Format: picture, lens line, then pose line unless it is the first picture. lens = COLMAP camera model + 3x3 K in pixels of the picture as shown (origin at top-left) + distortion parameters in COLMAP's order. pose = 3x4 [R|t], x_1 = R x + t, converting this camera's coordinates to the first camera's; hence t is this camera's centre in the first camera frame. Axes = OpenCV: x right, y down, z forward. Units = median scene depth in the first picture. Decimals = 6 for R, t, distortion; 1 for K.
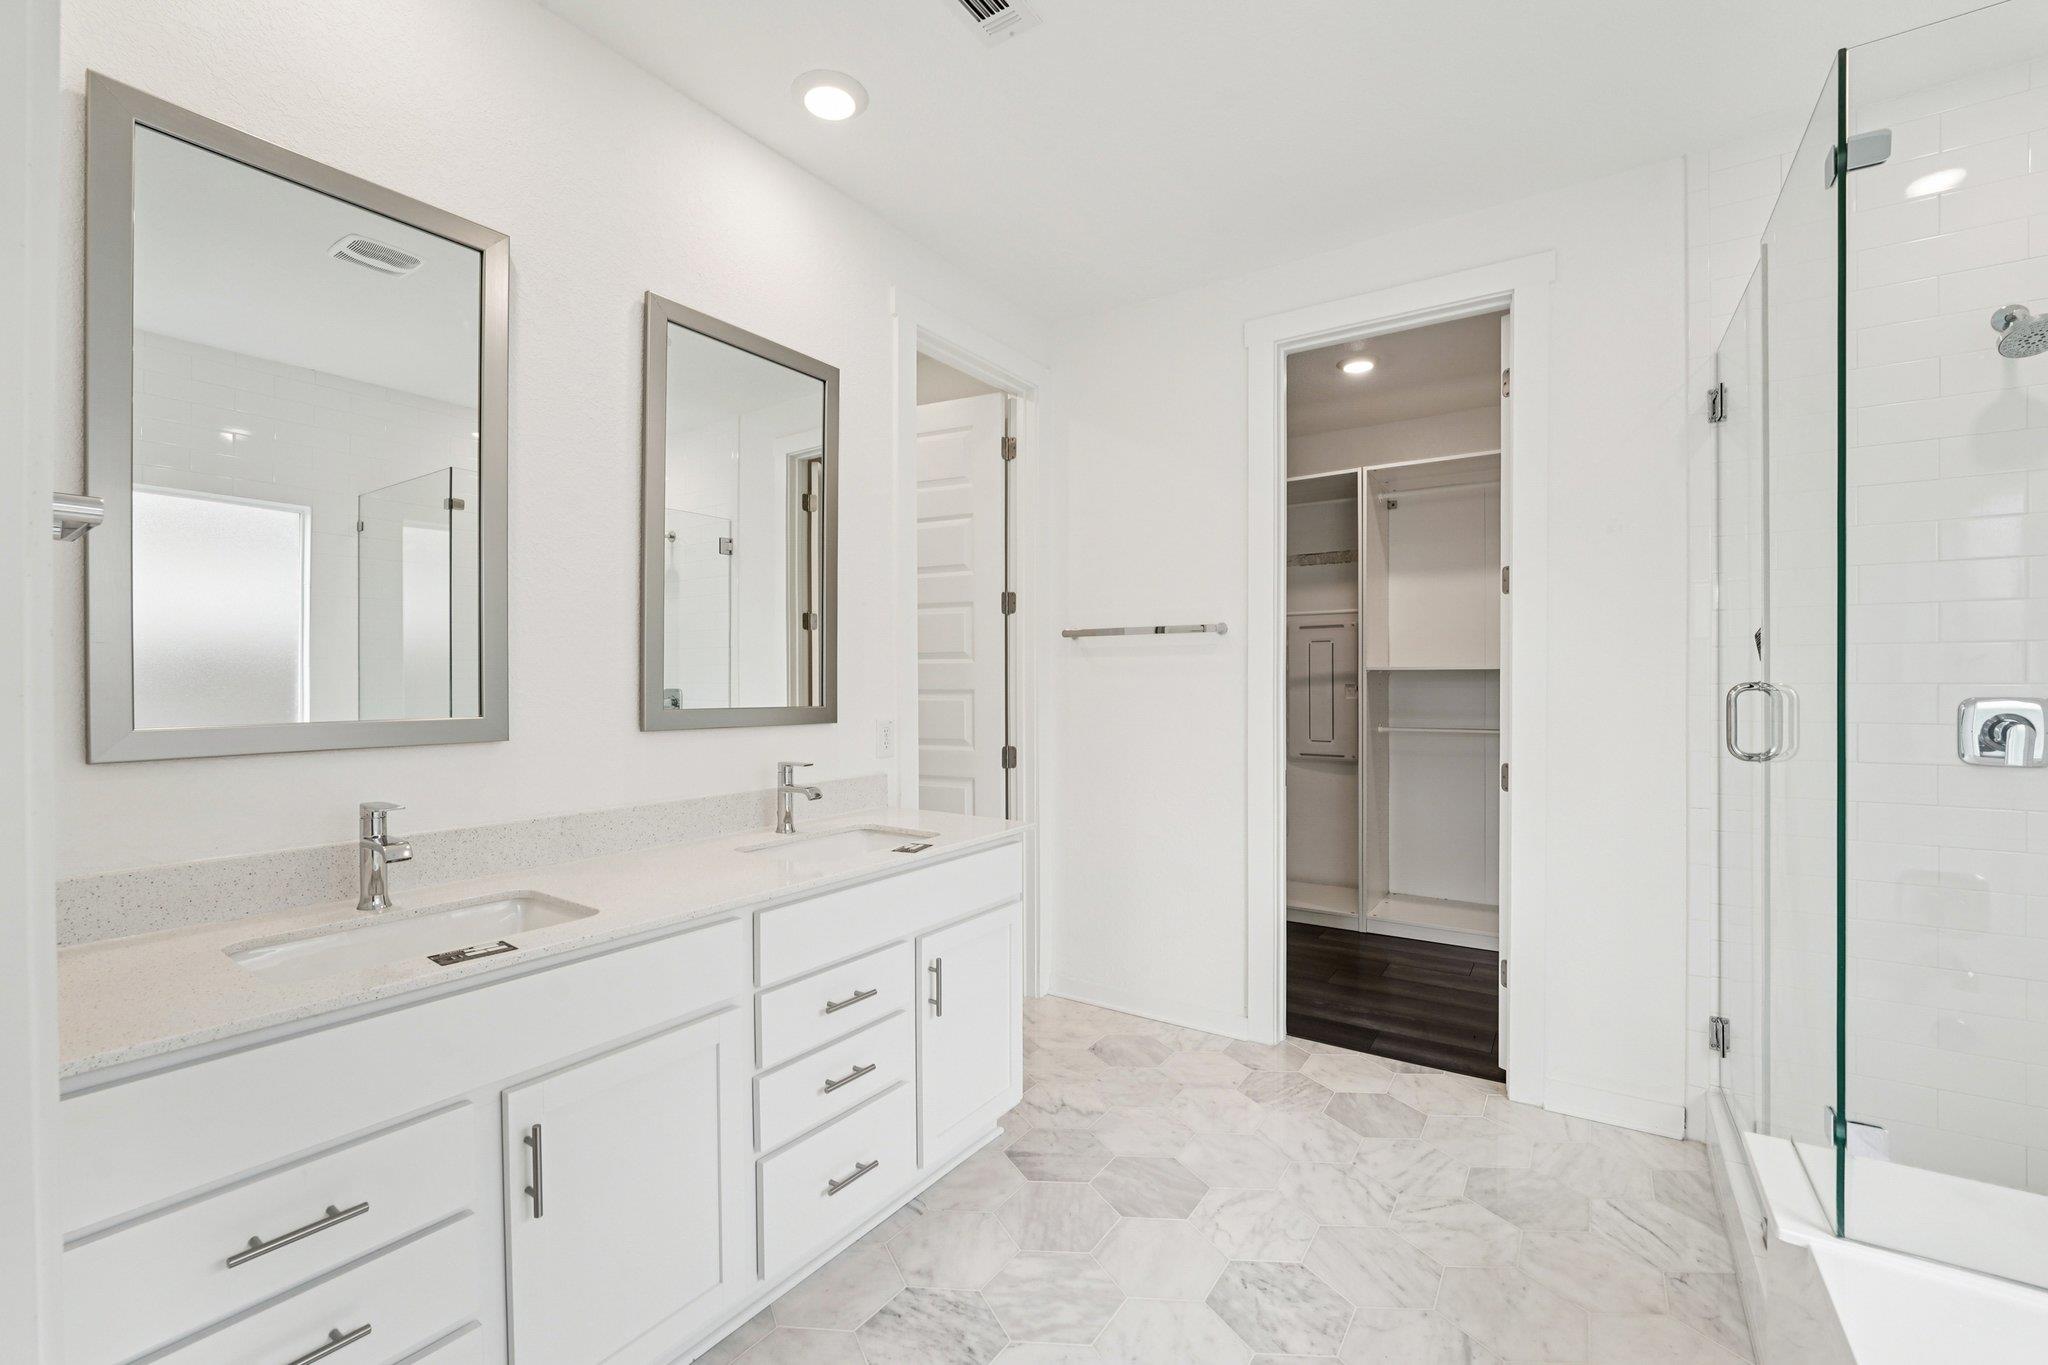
lens RADIAL K [[849.6, 0, 1024.5], [0, 849.6, 669.4], [0, 0, 1]] dist [-0.023588, 0.001554]
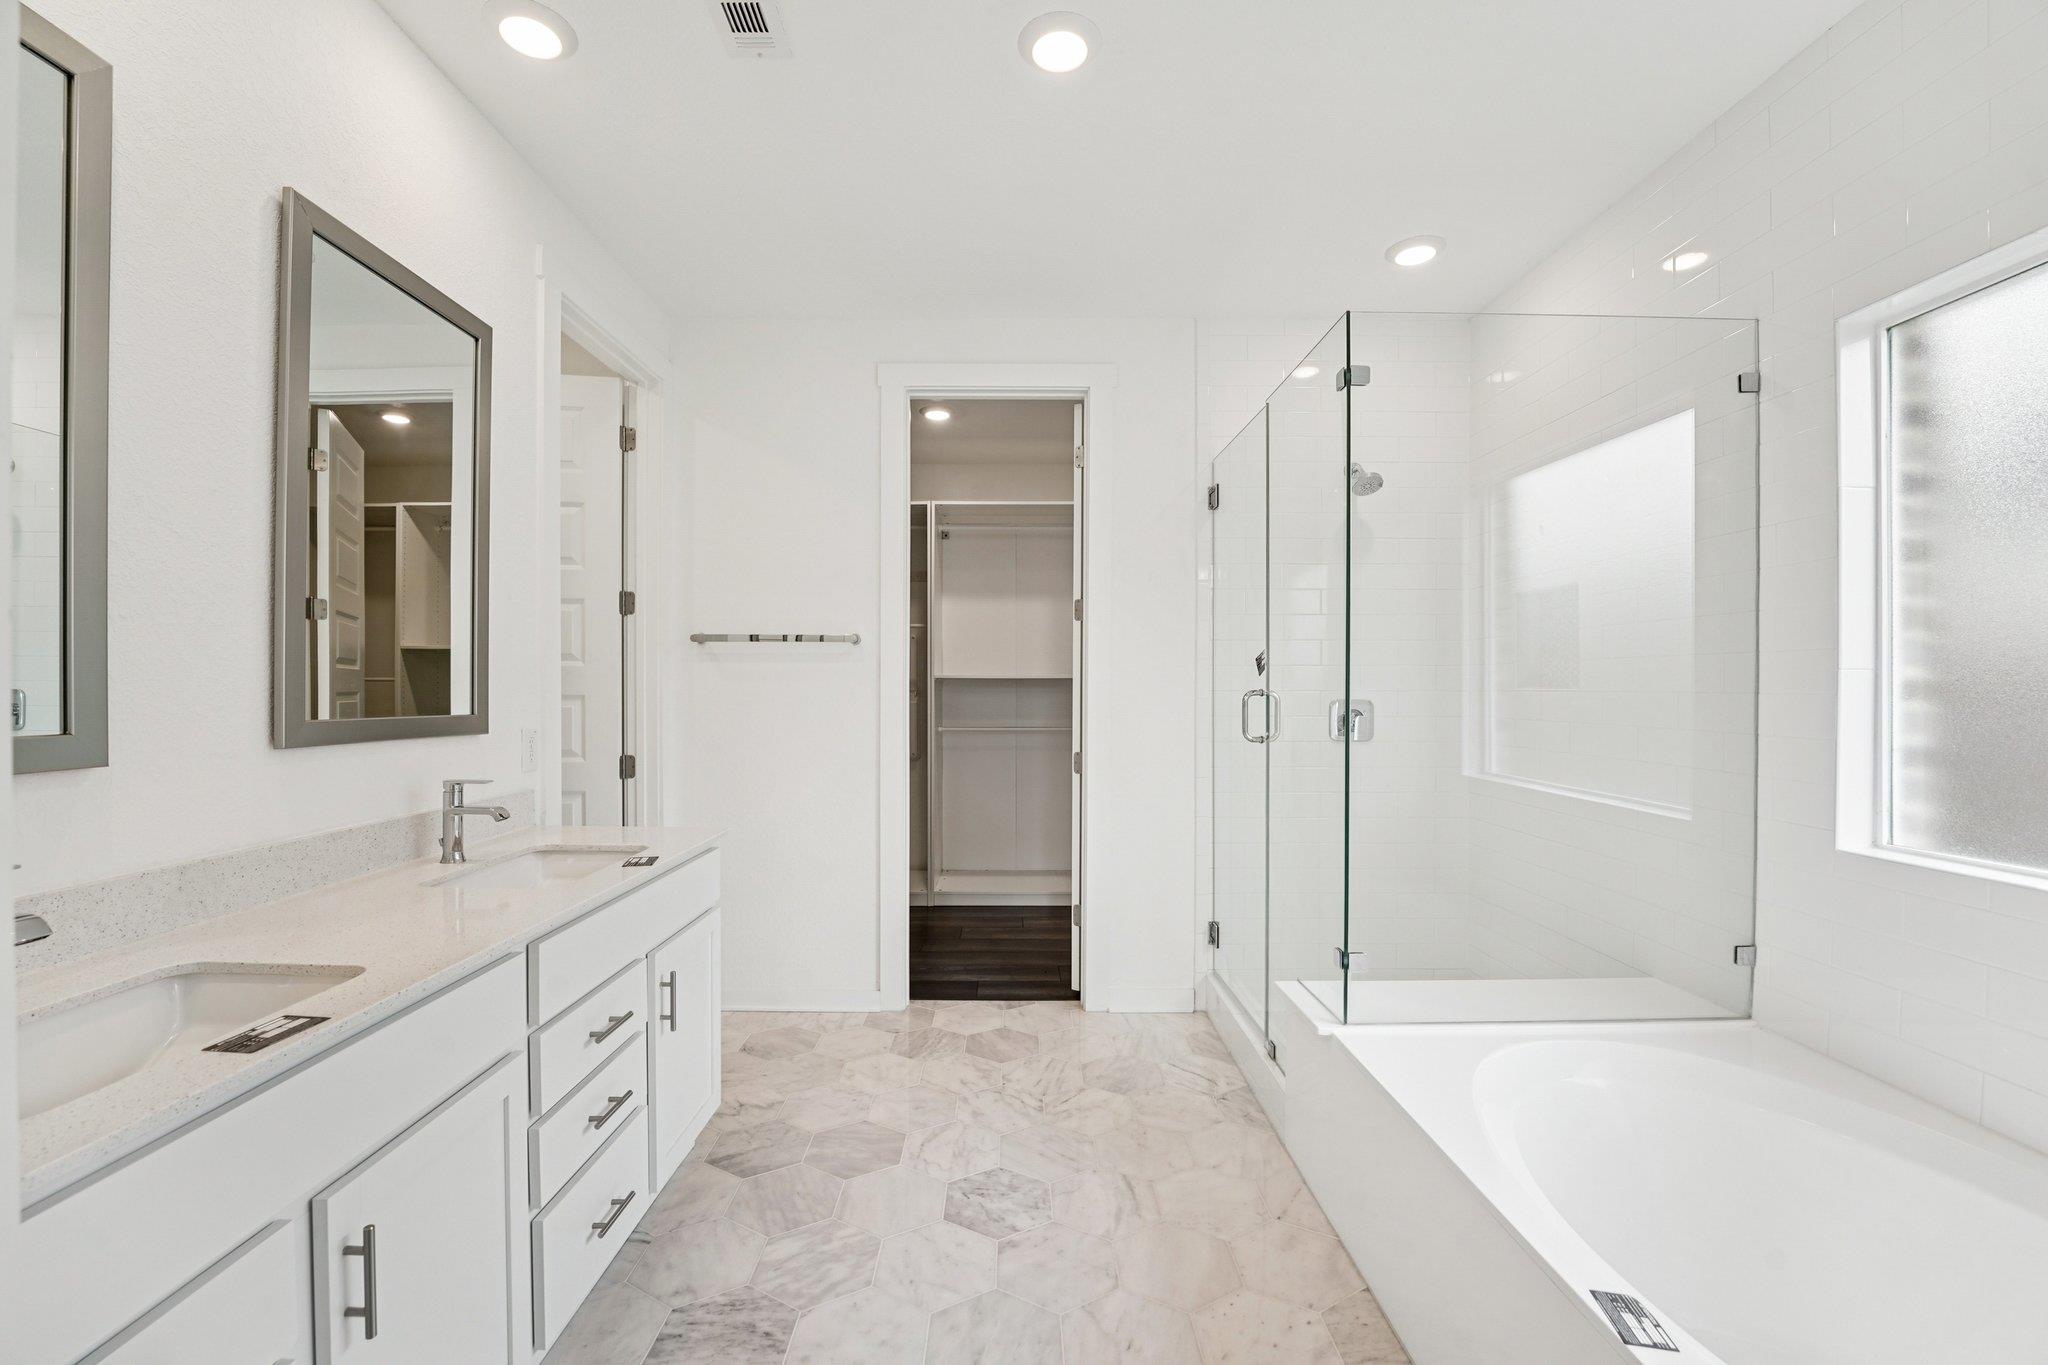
lens RADIAL K [[849.6, 0, 996.5], [0, 849.6, 673.0], [0, 0, 1]] dist [-0.023588, 0.001554]
pose [[0.830098, 0.013872, 0.557445, -0.307487], [-0.012698, 0.999902, -0.005973, -0.000642], [-0.557473, -0.002120, 0.830192, -0.010423]]
